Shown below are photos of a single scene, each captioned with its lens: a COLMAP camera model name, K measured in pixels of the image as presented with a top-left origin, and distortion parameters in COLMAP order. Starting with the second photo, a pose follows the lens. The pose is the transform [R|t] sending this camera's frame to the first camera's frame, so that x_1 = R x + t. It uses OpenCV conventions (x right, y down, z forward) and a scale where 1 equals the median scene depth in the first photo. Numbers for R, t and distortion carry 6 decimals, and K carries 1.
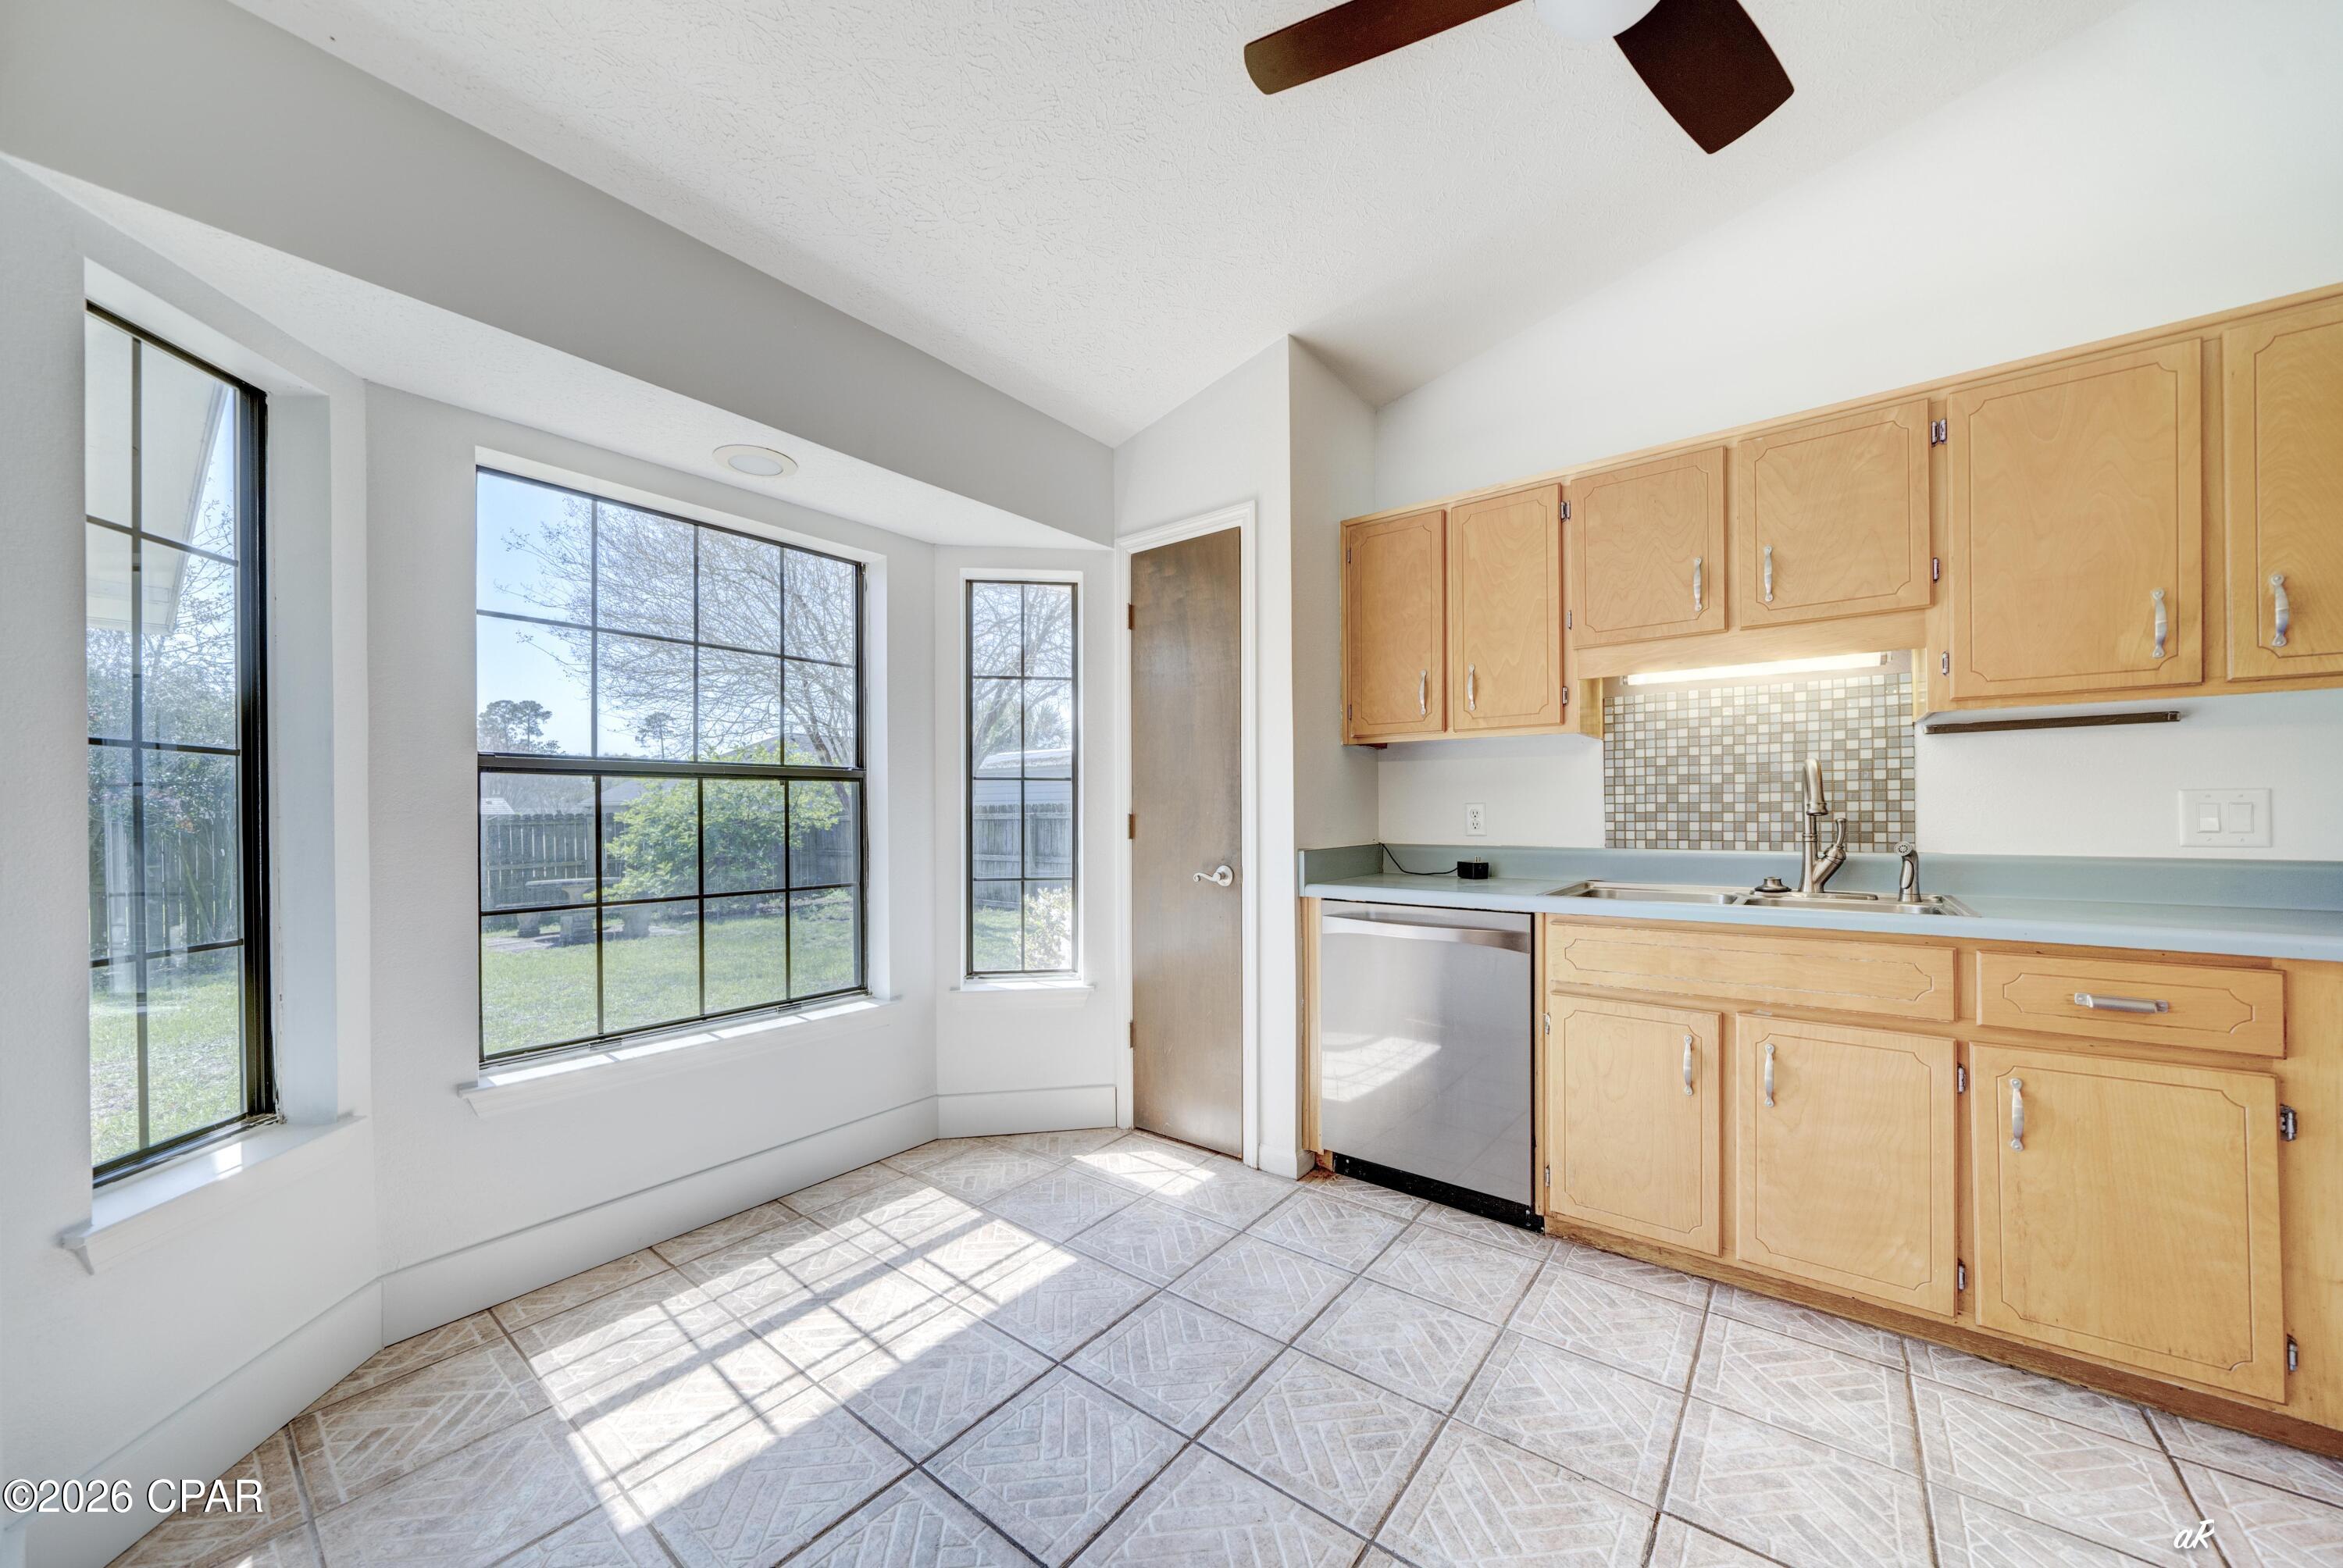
lens RADIAL K [[834.8, 0, 1211.2], [0, 834.8, 809.8], [0, 0, 1]] dist [-0.006265, 0.000513]
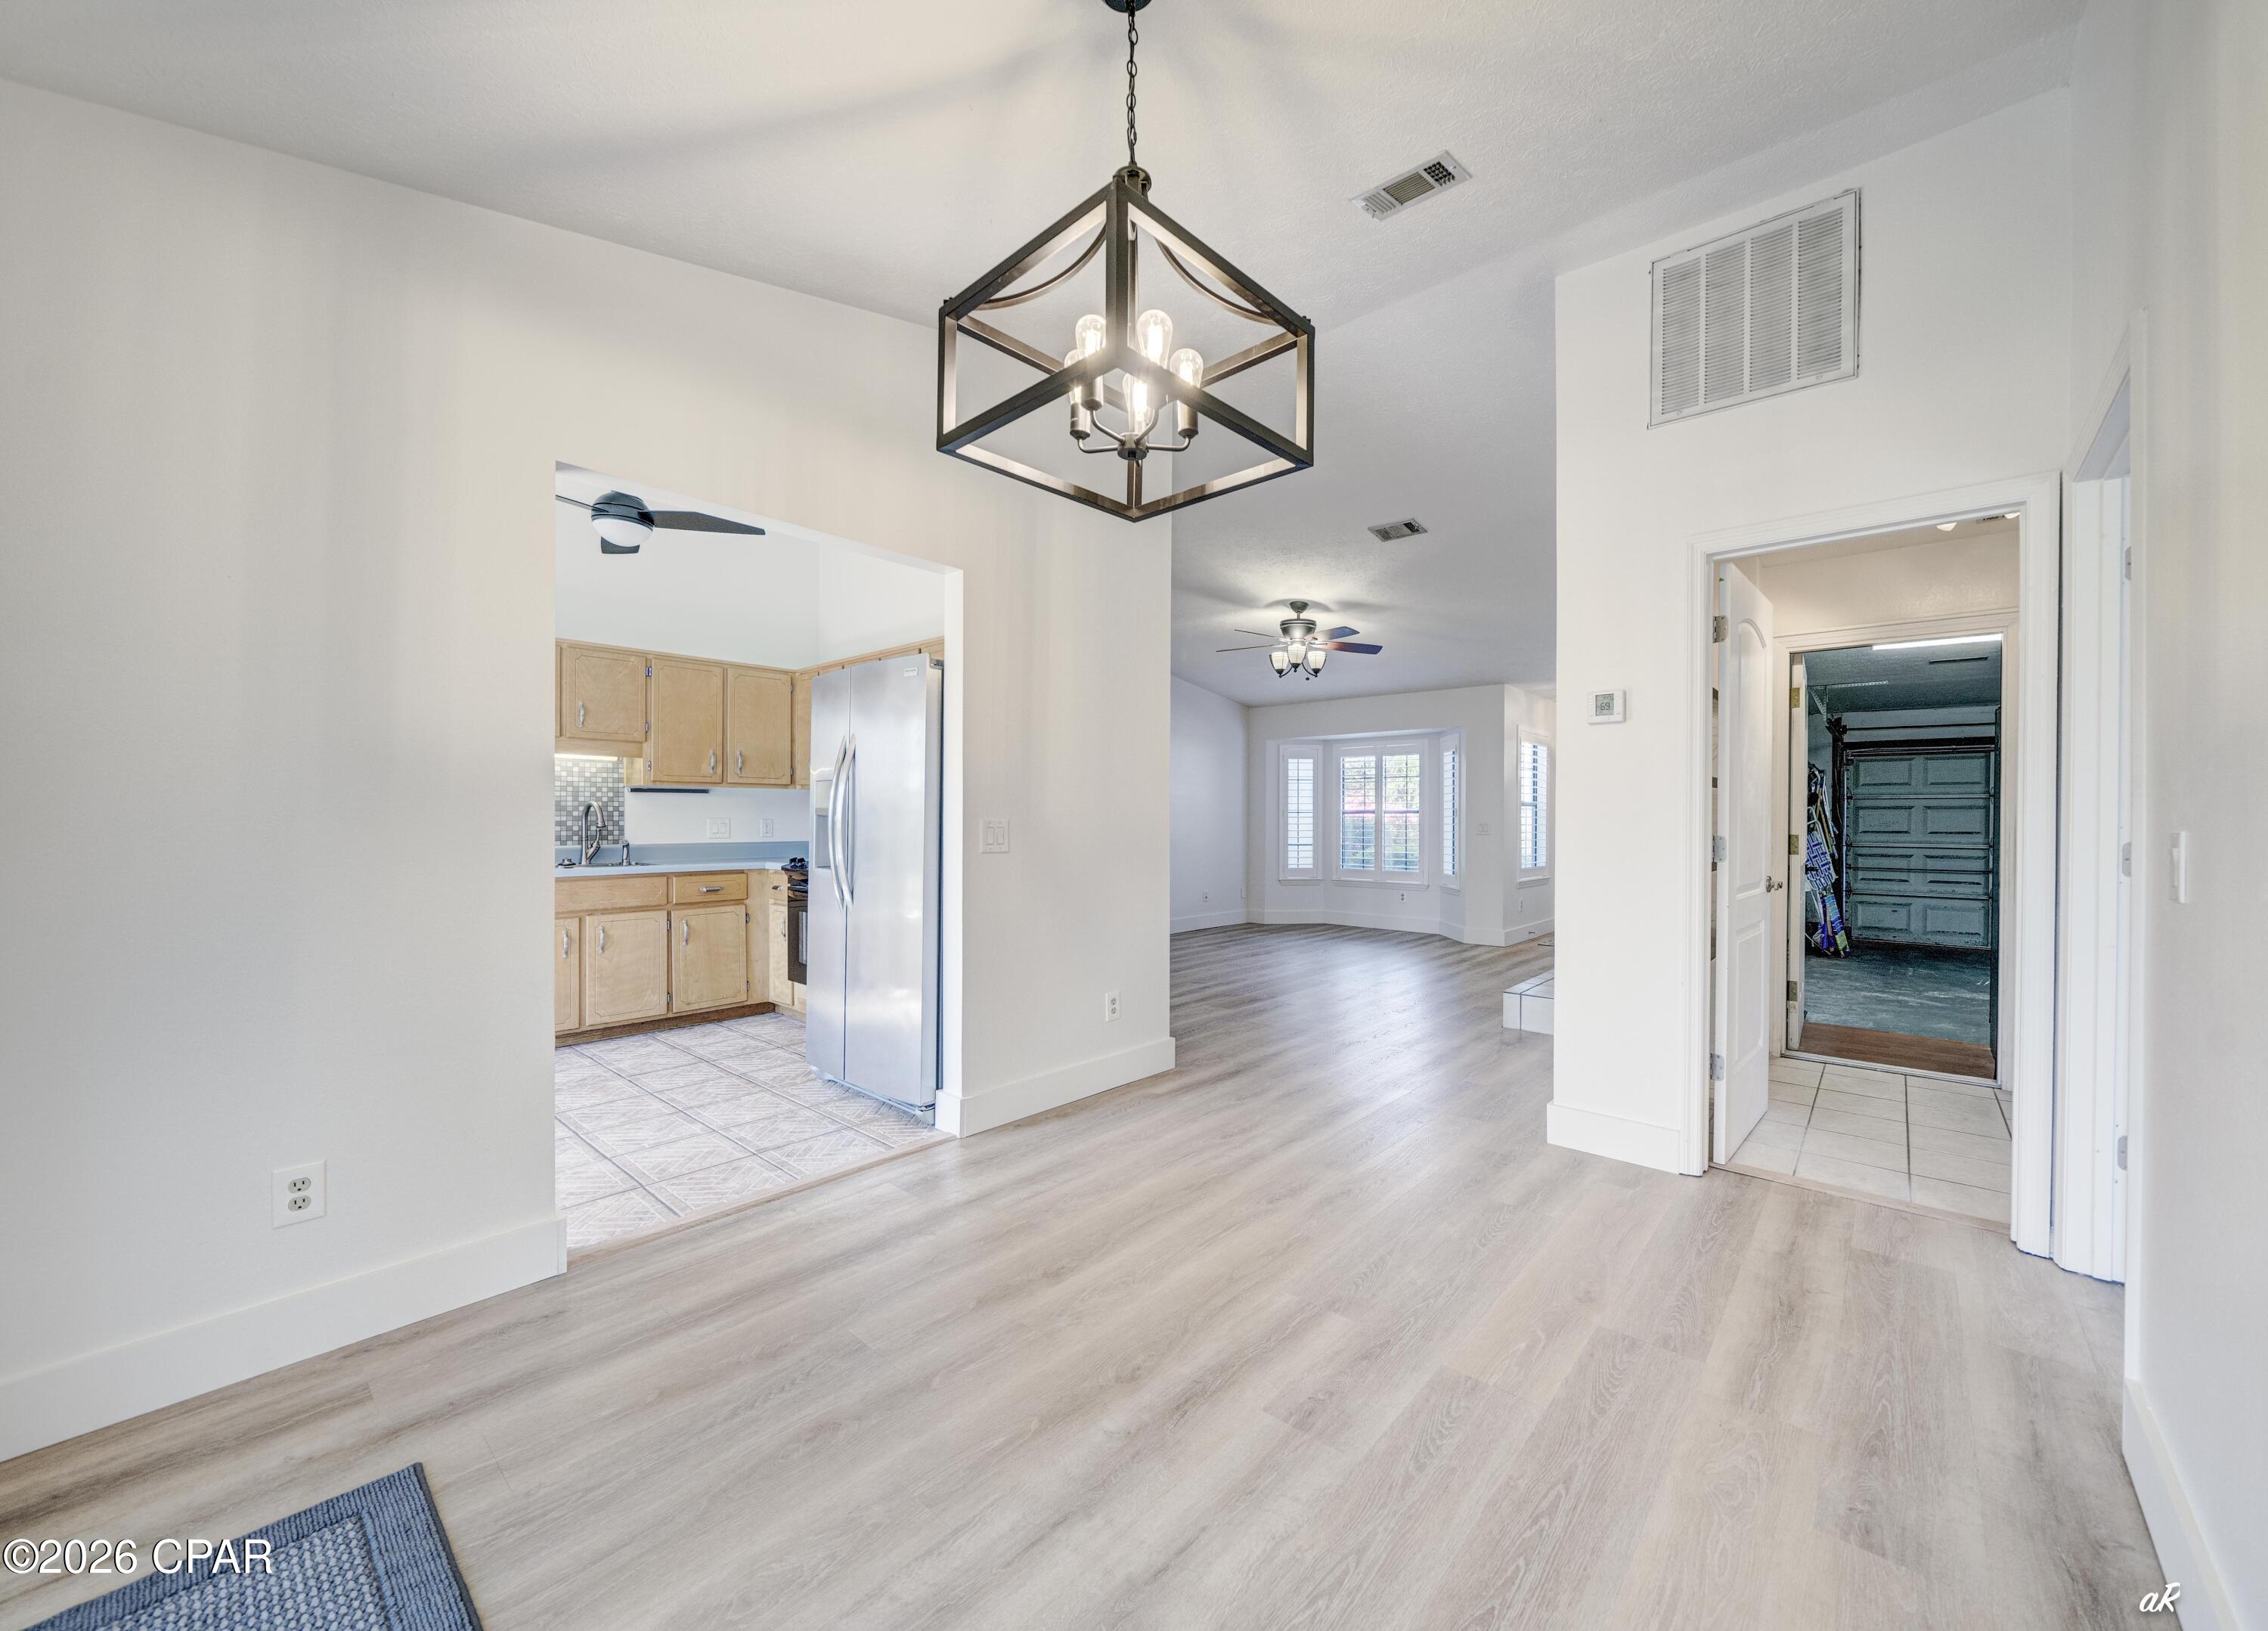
lens RADIAL K [[861.5, 0, 1163.3], [0, 861.5, 823.5], [0, 0, 1]] dist [0.000778, -0.000654]
pose [[0.078284, 0.006722, 0.996908, -1.341799], [-0.002686, 0.999975, -0.006532, 0.006874], [-0.996927, -0.002167, 0.078300, -0.625988]]
